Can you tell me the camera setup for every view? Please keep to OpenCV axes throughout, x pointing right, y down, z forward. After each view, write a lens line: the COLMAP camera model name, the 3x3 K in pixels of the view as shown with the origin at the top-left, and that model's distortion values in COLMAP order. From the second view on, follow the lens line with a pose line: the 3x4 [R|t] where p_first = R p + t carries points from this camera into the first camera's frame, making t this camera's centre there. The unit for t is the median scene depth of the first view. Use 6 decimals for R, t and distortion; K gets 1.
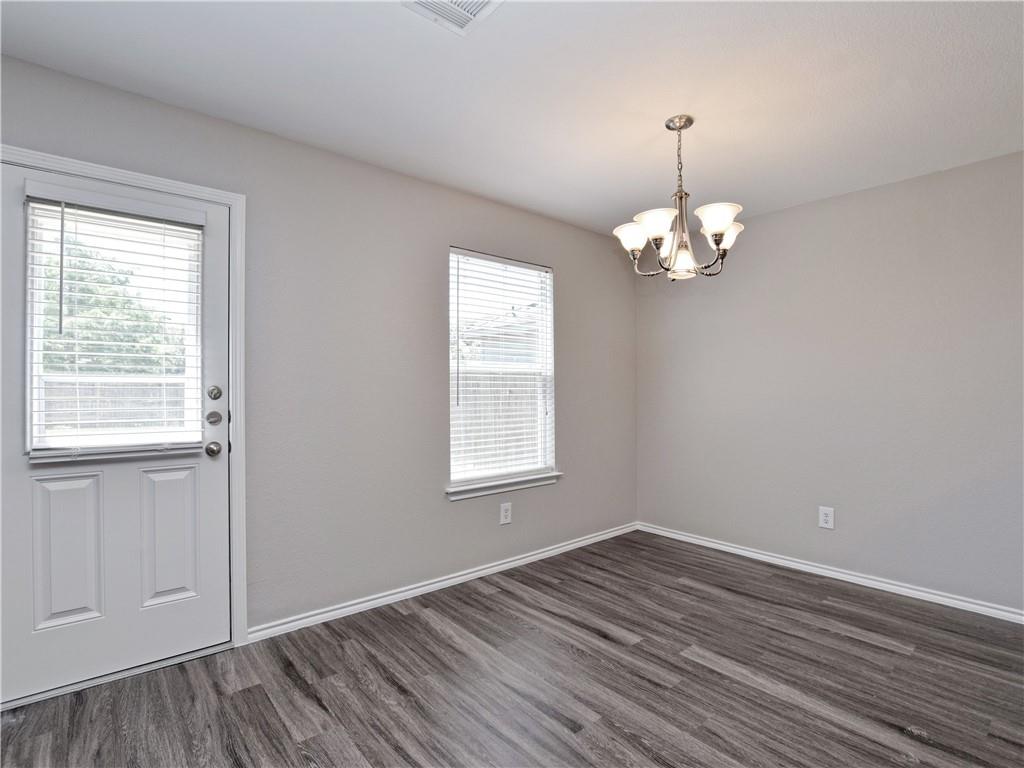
lens RADIAL K [[506.0, 0, 514.3], [0, 506.0, 385.0], [0, 0, 1]] dist [-0.033086, 0.002840]
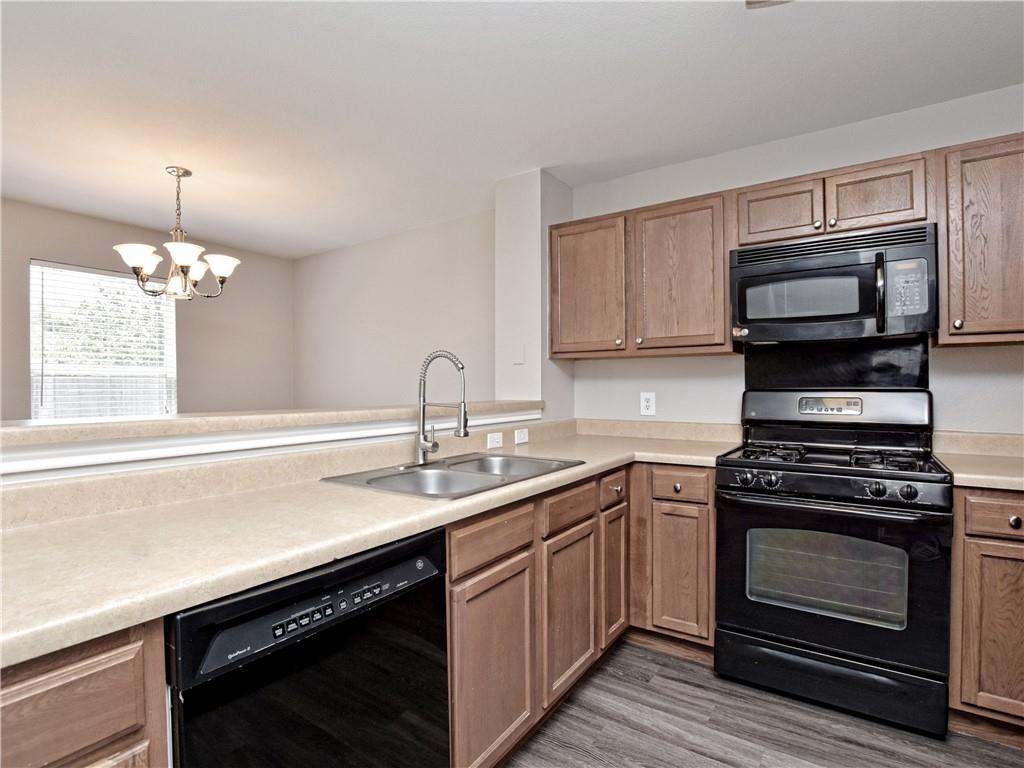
lens RADIAL K [[511.2, 0, 512.0], [0, 511.2, 384.0], [0, 0, 1]] dist [-0.032698, 0.002875]
pose [[0.962220, -0.001892, 0.272266, 0.619447], [0.002126, 0.999998, -0.000562, -0.003874], [-0.272265, 0.001119, 0.962222, -0.322073]]
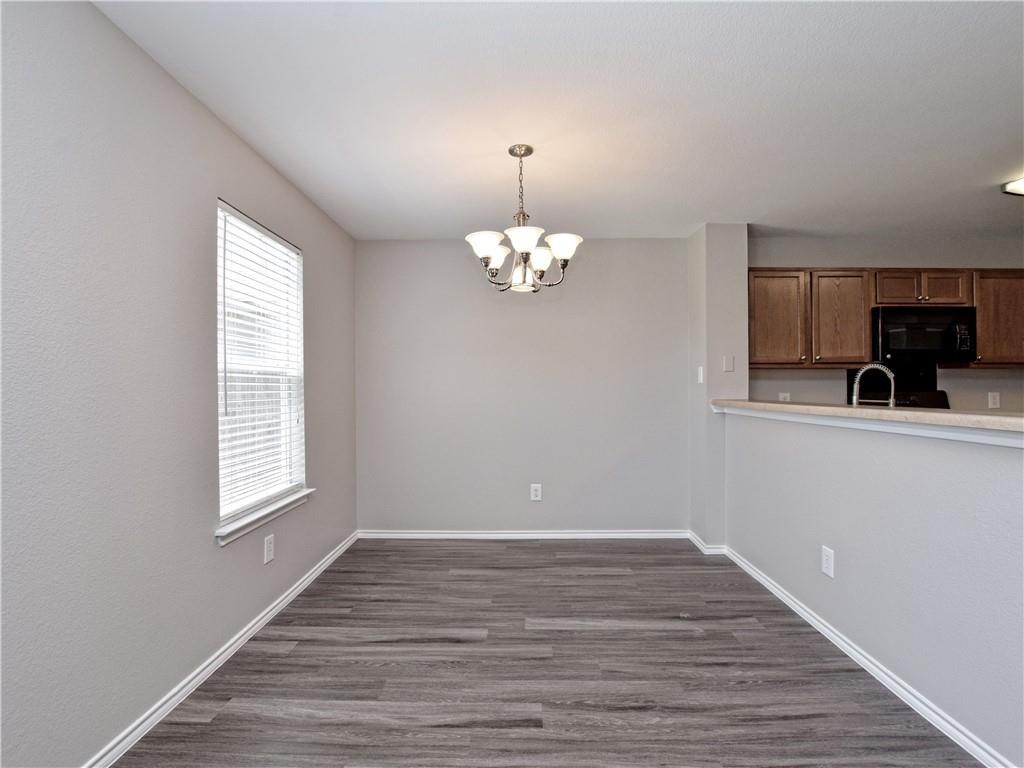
lens RADIAL K [[506.0, 0, 514.3], [0, 506.0, 385.0], [0, 0, 1]] dist [-0.033086, 0.002840]
pose [[0.656289, 0.003799, 0.754500, -0.421410], [-0.002625, 0.999993, -0.002752, -0.003589], [-0.754505, -0.000174, 0.656295, 0.222102]]
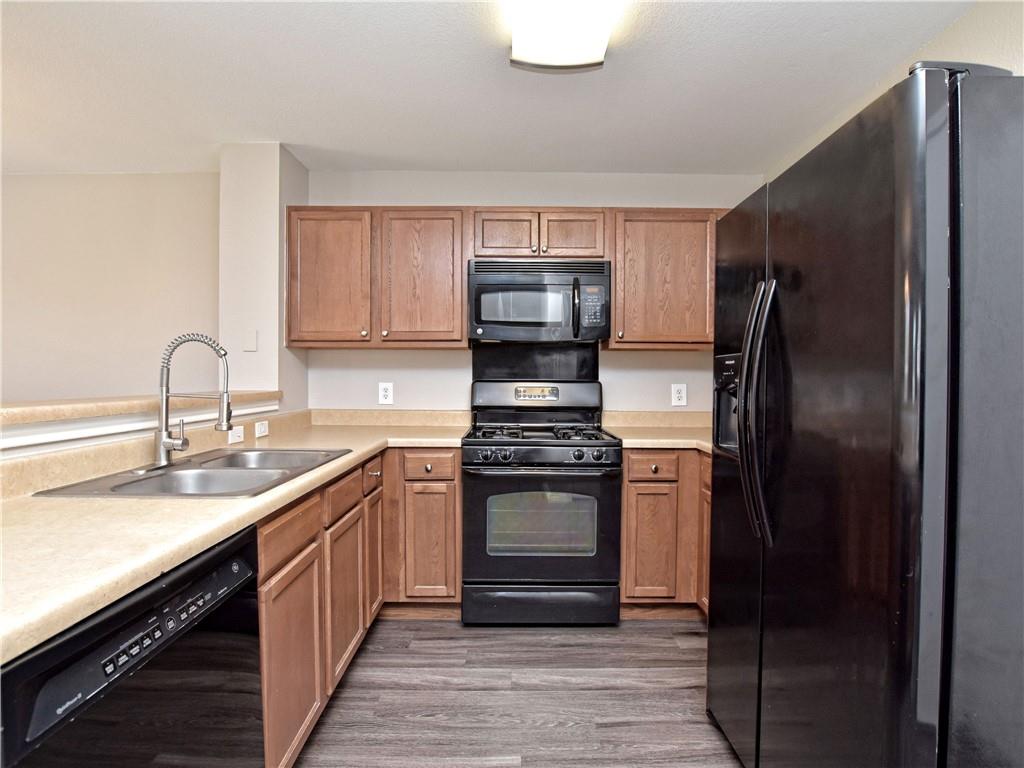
lens RADIAL K [[506.0, 0, 514.3], [0, 506.0, 385.0], [0, 0, 1]] dist [-0.033086, 0.002840]
pose [[0.638205, -0.007155, 0.769833, 0.512845], [-0.008809, 0.999823, 0.016595, -0.002148], [-0.769816, -0.017373, 0.638030, -0.301025]]
